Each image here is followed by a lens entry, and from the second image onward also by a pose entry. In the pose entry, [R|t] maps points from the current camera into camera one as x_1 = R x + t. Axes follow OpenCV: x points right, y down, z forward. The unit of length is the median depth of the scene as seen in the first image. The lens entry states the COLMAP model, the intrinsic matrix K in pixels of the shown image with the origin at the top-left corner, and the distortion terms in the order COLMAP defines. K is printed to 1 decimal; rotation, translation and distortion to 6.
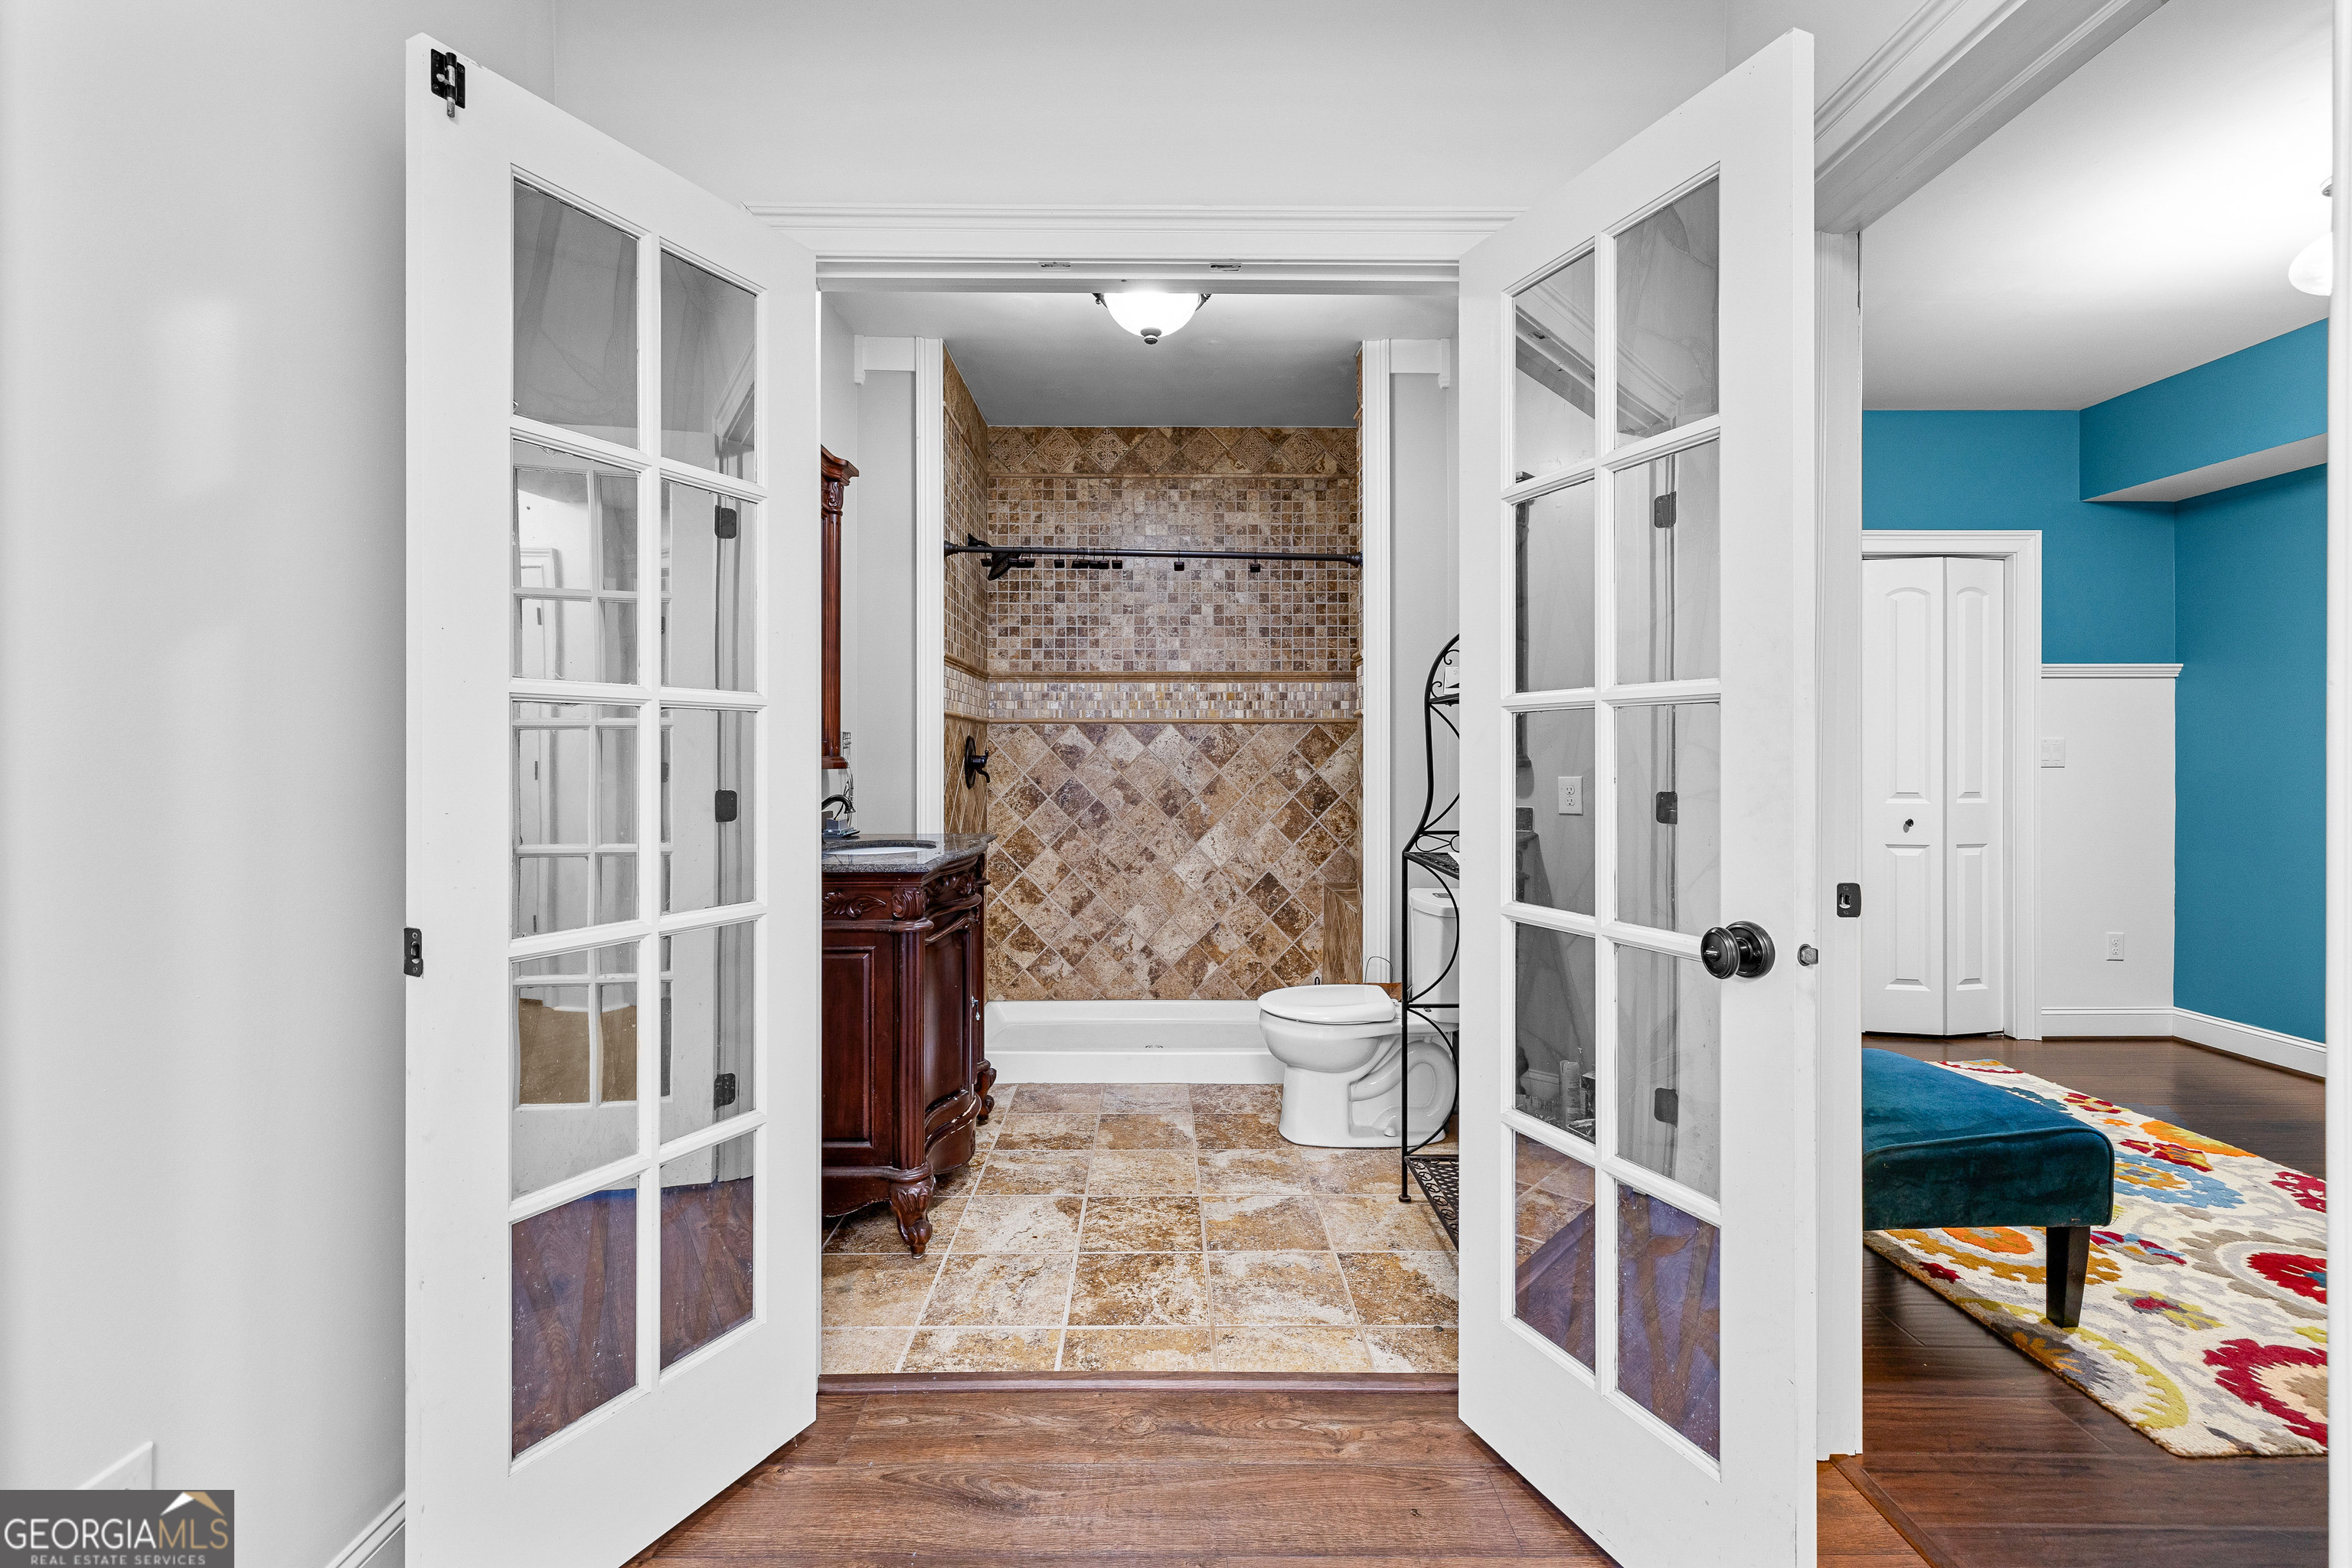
lens RADIAL K [[1003.8, 0, 1173.6], [0, 1003.8, 769.5], [0, 0, 1]] dist [0.000898, -0.000292]
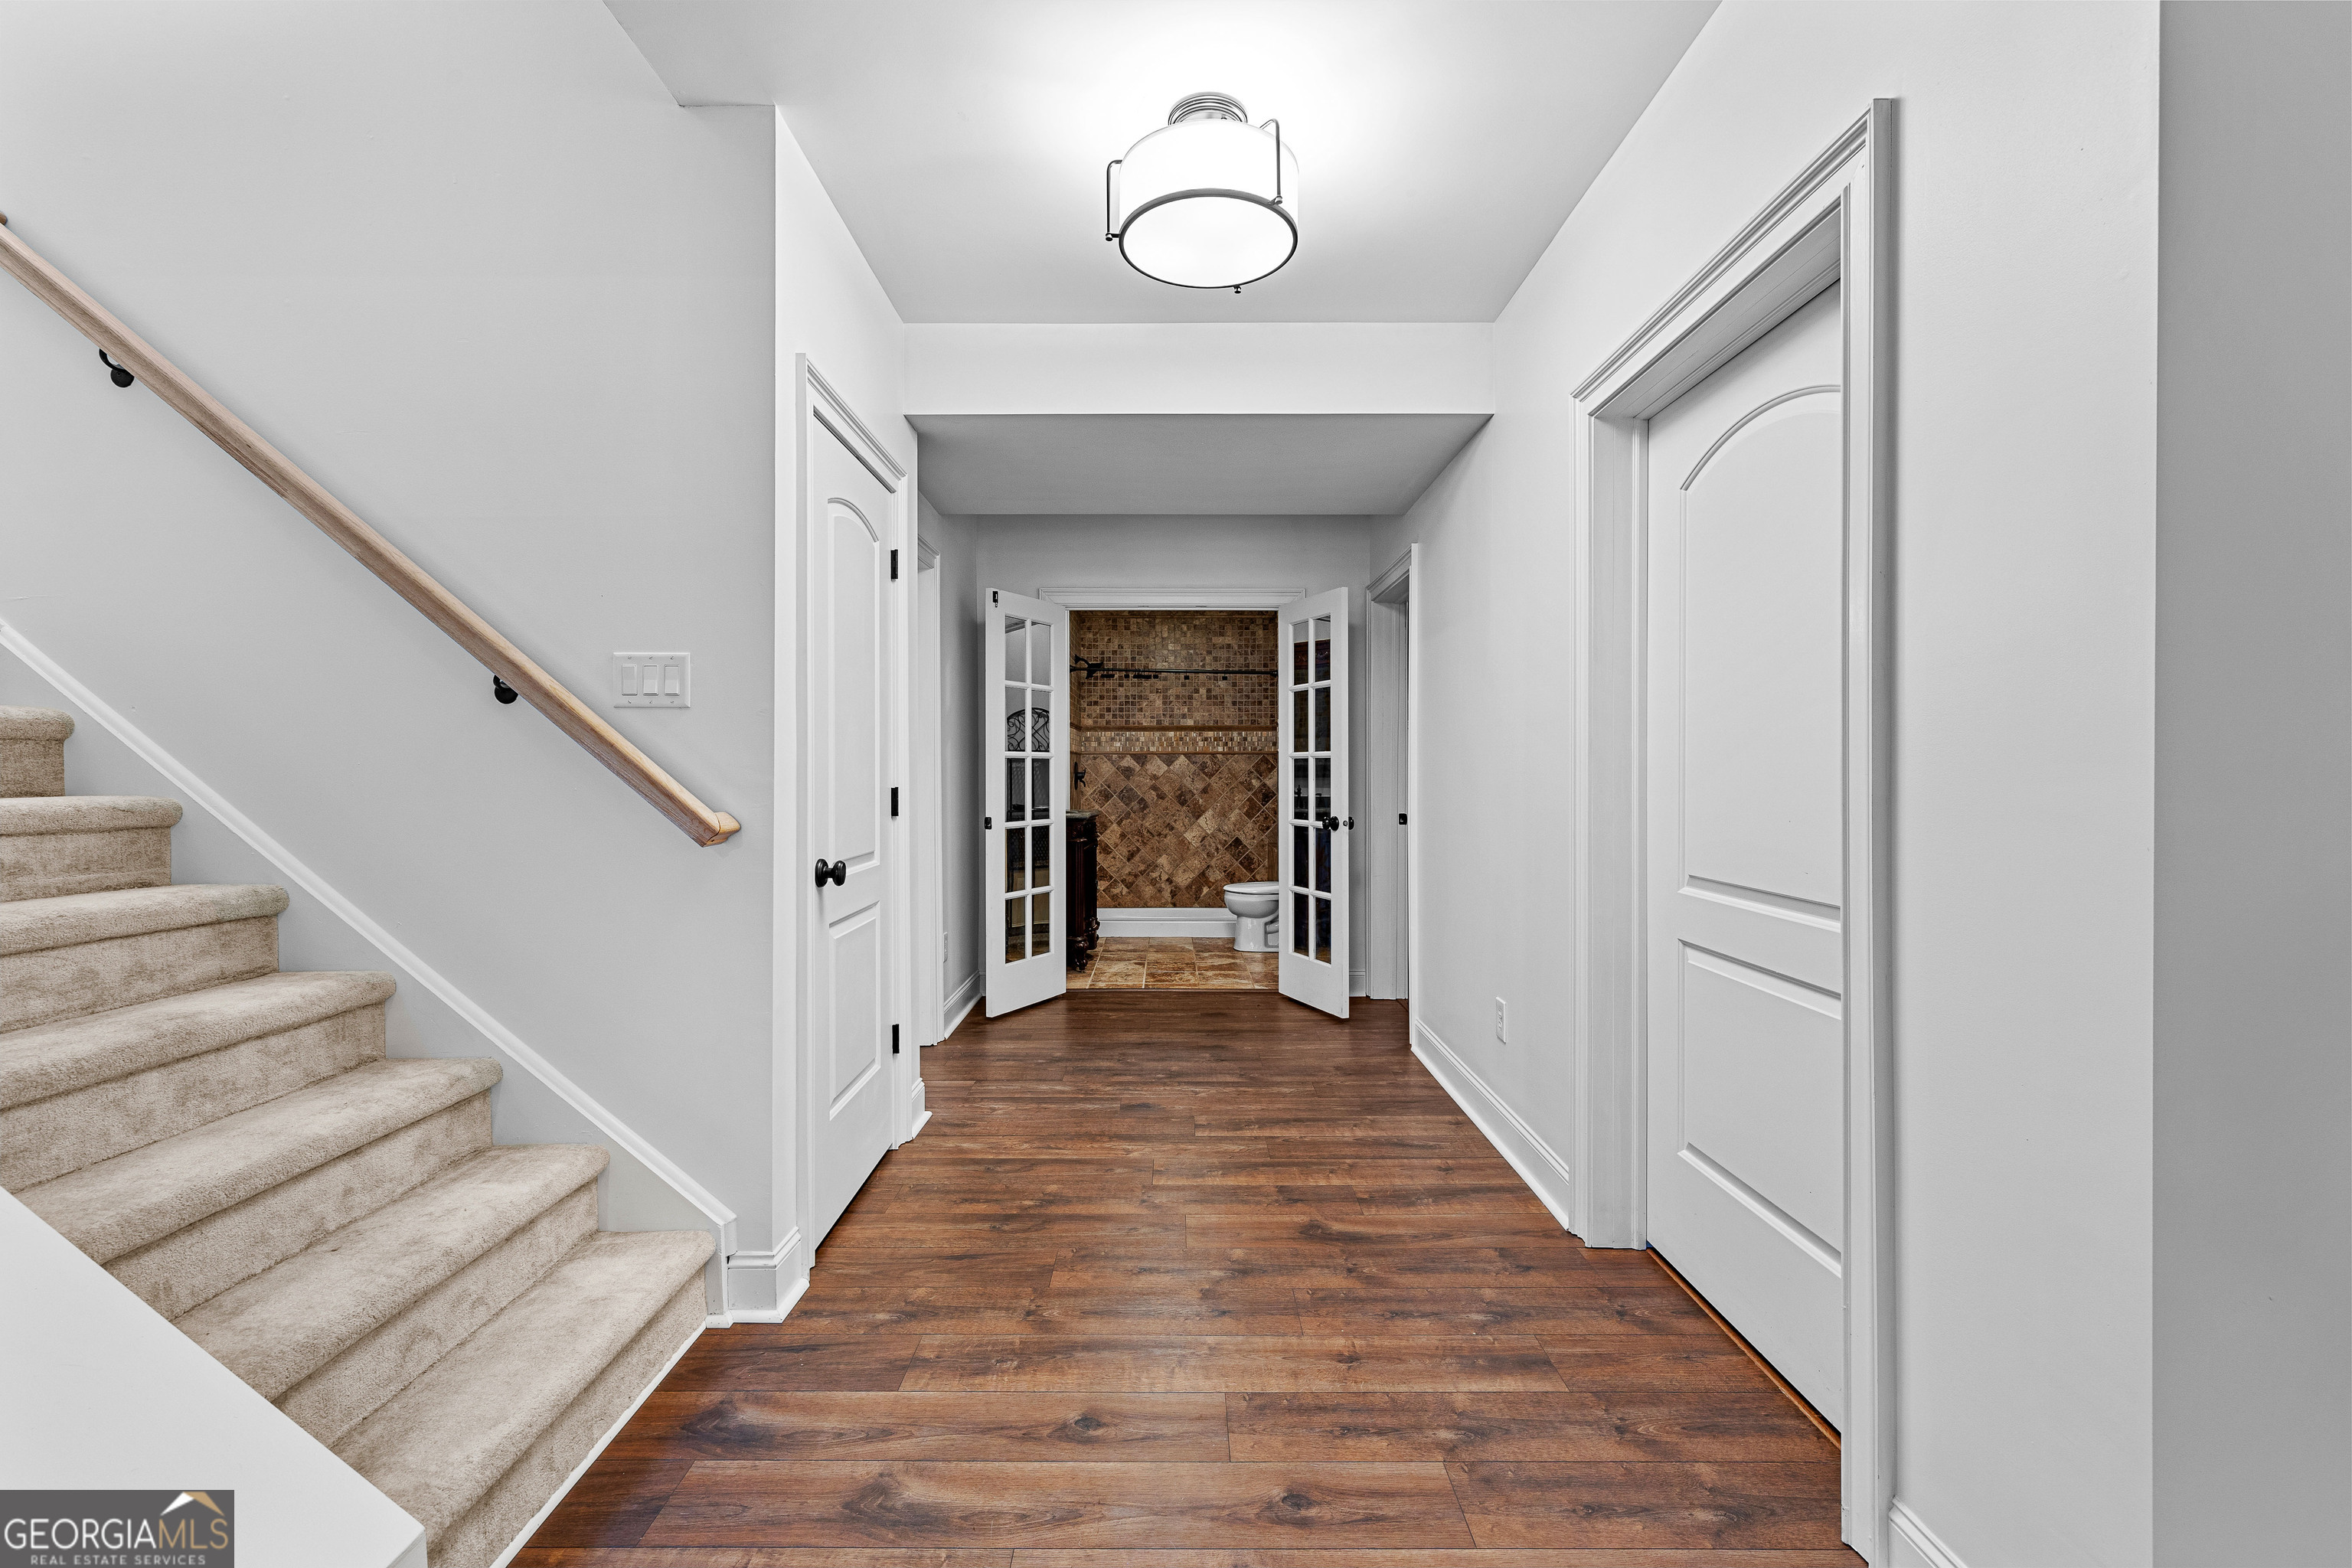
lens RADIAL K [[1003.8, 0, 1173.6], [0, 1003.8, 769.5], [0, 0, 1]] dist [0.000898, -0.000292]
pose [[0.999957, -0.001141, -0.009187, -0.002338], [0.000995, 0.999872, -0.015950, 0.010230], [0.009205, 0.015940, 0.999831, -0.802373]]
